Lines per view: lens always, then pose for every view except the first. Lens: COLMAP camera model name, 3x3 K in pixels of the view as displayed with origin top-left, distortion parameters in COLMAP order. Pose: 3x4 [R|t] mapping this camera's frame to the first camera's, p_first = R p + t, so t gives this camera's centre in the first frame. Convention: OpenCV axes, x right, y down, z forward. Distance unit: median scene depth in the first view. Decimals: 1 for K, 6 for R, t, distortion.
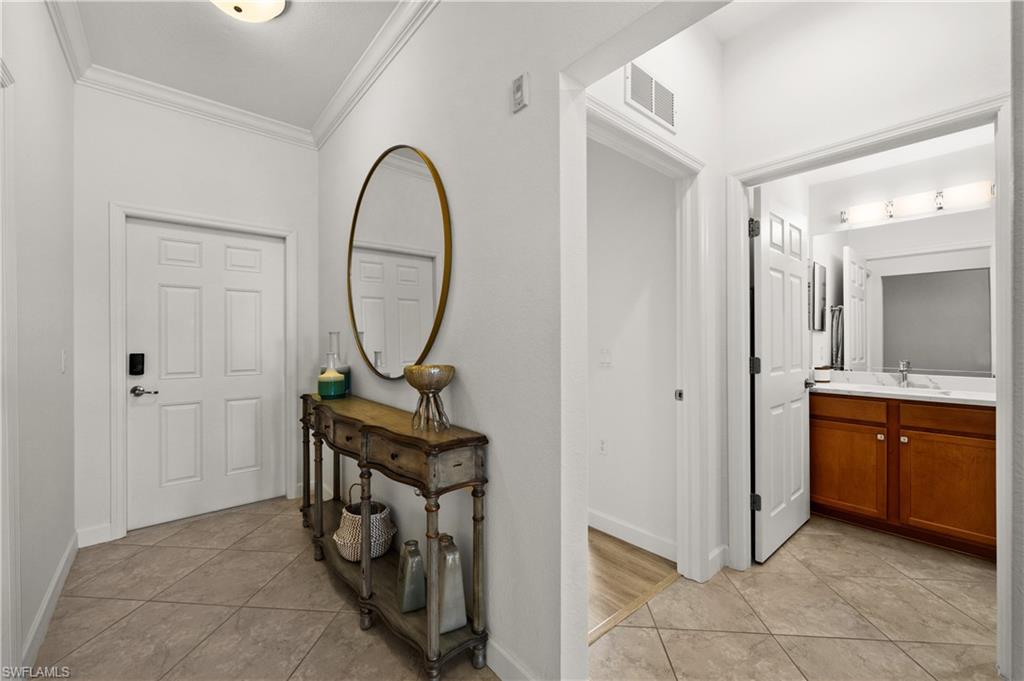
lens RADIAL K [[406.4, 0, 509.5], [0, 406.4, 338.6], [0, 0, 1]] dist [-0.002724, 0.000304]
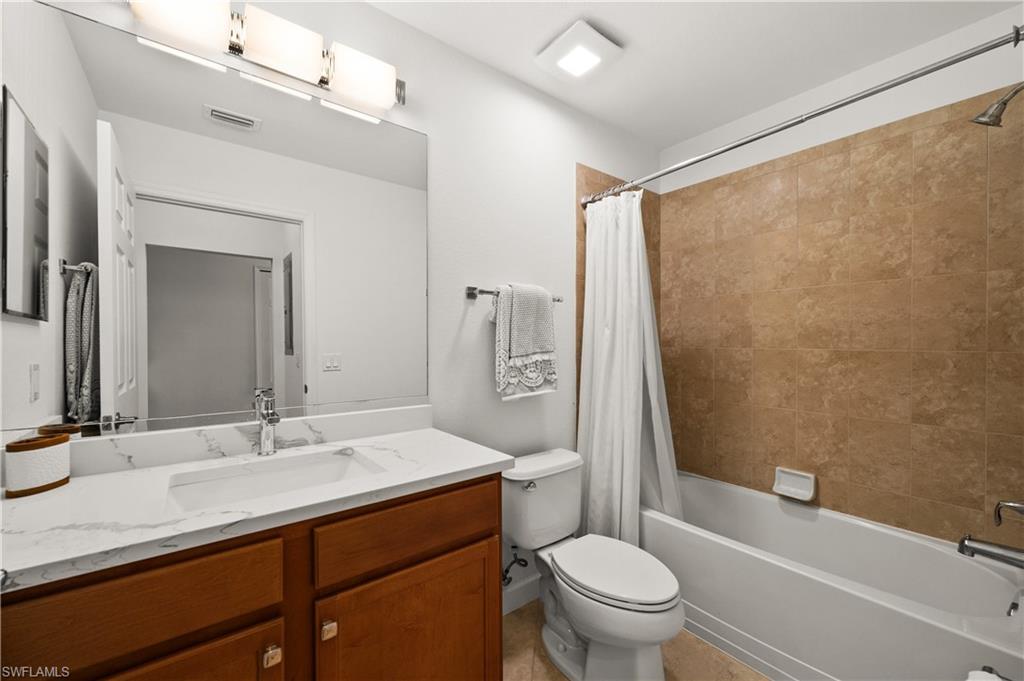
lens RADIAL K [[406.4, 0, 516.5], [0, 406.4, 345.0], [0, 0, 1]] dist [-0.002724, 0.000304]
pose [[0.038467, -0.007683, 0.999230, 0.421446], [-0.004588, 0.999959, 0.007865, -0.001148], [-0.999249, -0.004887, 0.038430, 0.552115]]
